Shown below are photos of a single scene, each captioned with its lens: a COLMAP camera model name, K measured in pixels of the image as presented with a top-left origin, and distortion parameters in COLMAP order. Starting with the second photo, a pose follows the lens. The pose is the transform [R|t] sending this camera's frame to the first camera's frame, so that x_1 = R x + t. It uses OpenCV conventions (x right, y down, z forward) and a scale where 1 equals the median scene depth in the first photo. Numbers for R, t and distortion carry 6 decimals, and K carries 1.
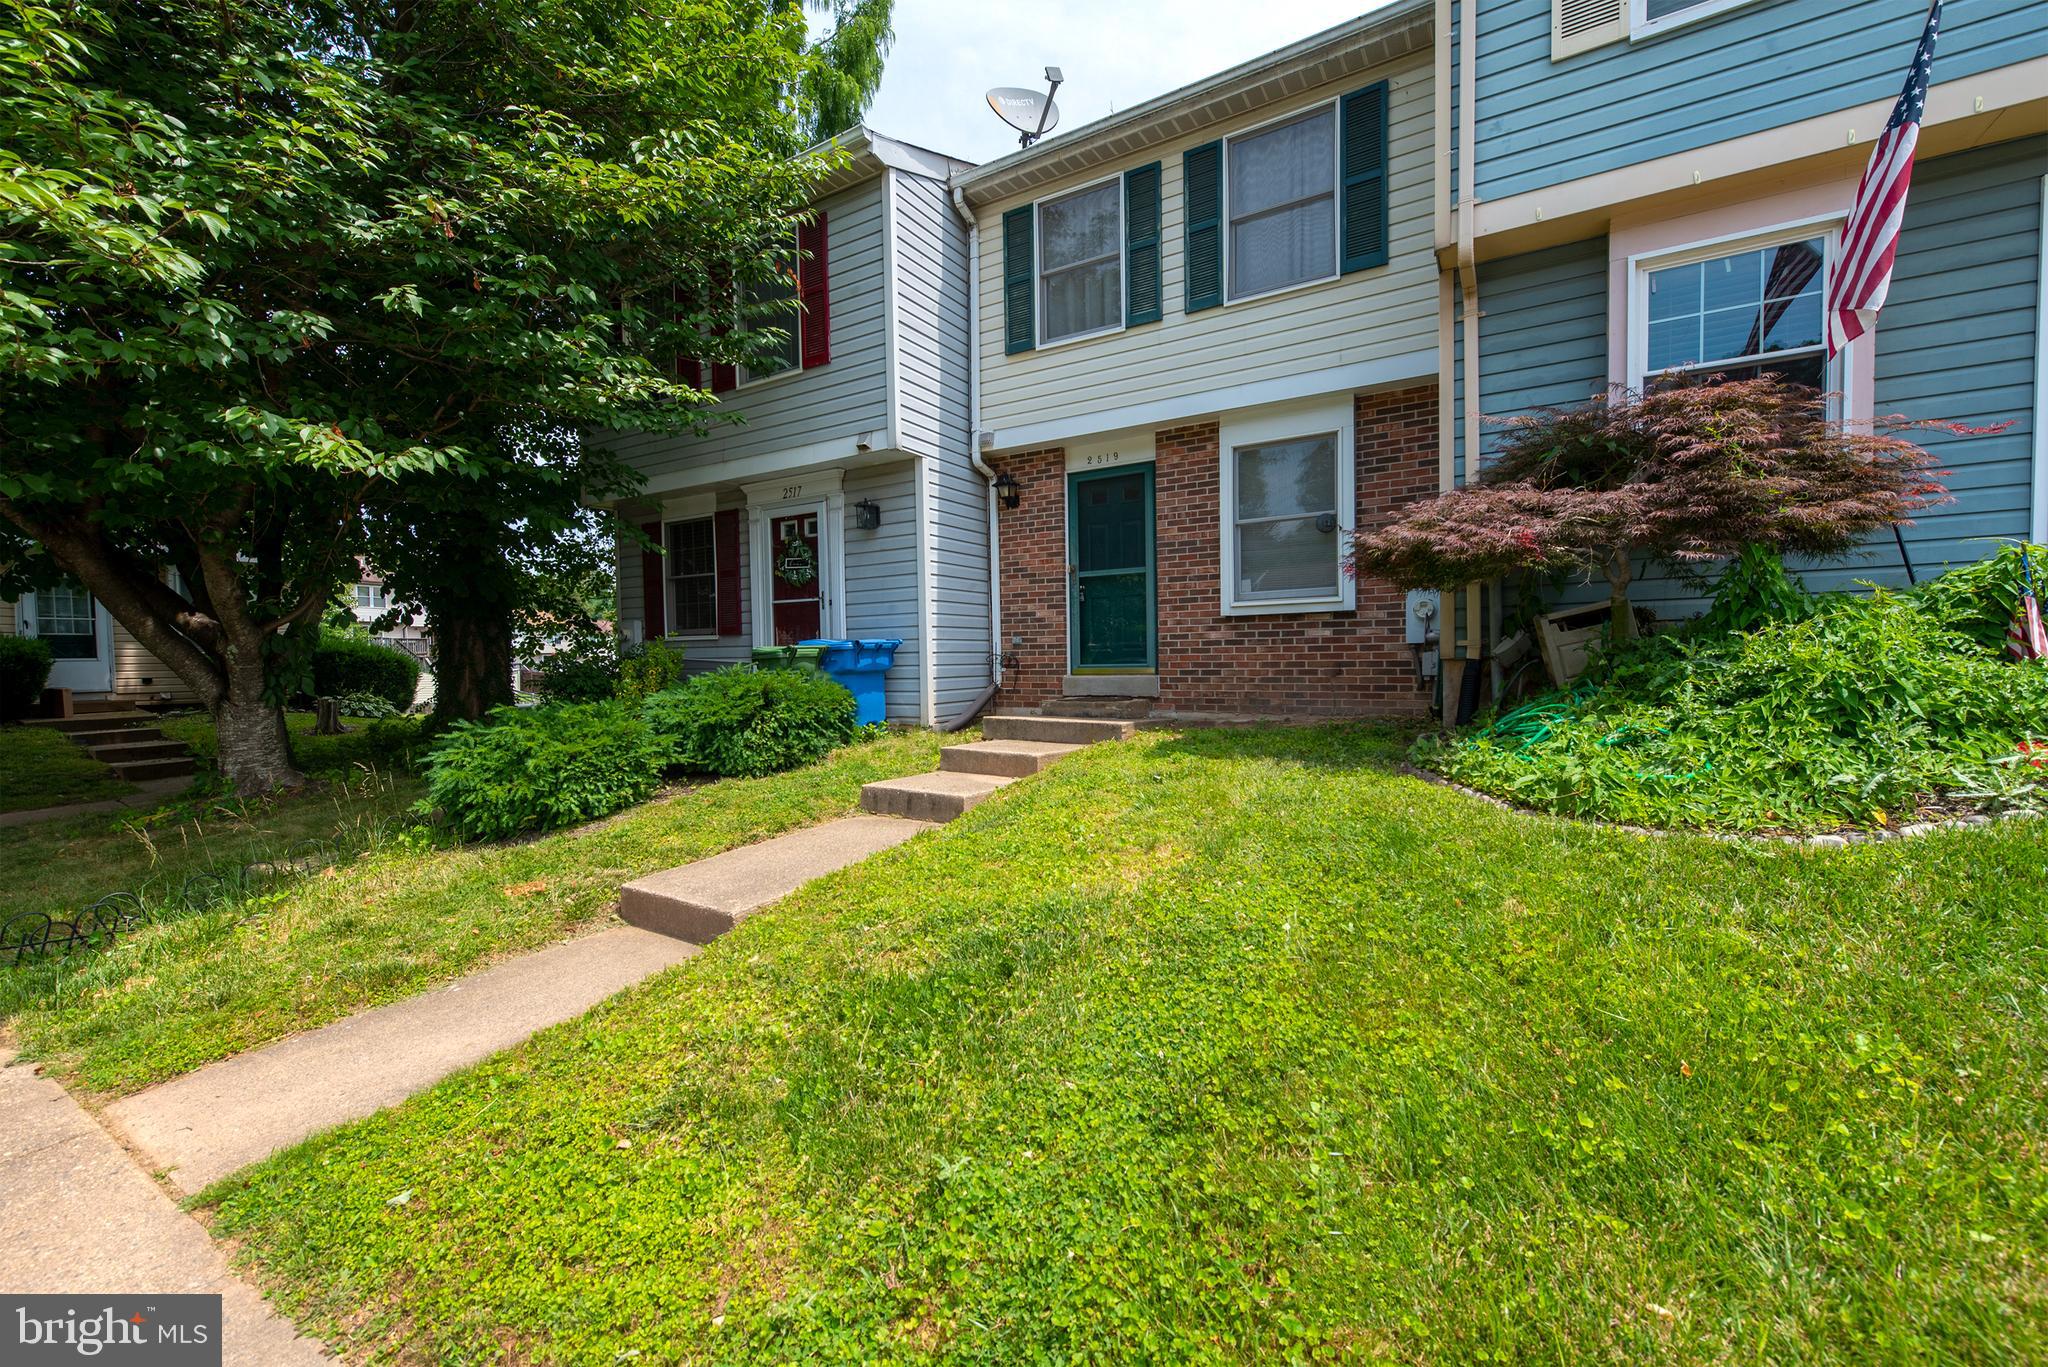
lens RADIAL K [[822.5, 0, 1030.3], [0, 822.5, 685.2], [0, 0, 1]] dist [0.000974, -0.000310]
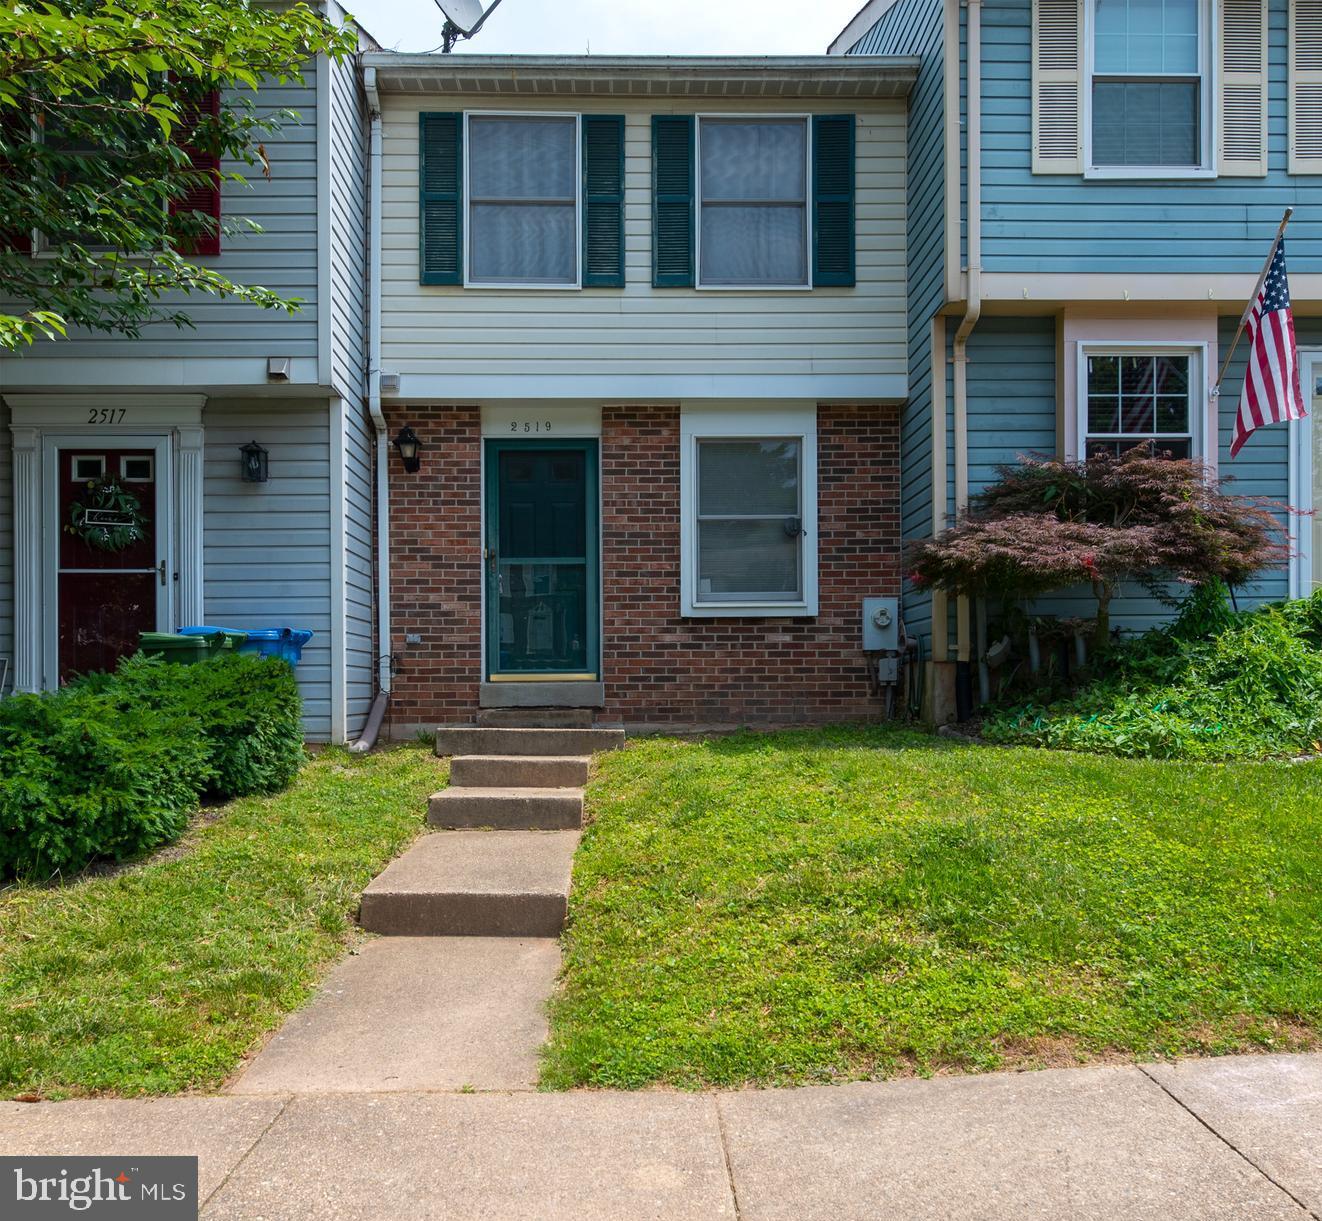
lens RADIAL K [[1211.9, 0, 659.1], [0, 1211.9, 695.2], [0, 0, 1]] dist [-0.008808, 0.001667]
pose [[0.843325, 0.008484, 0.537336, -0.520914], [0.010071, 0.999450, -0.031587, 0.046324], [-0.537309, 0.032050, 0.842776, -0.127035]]
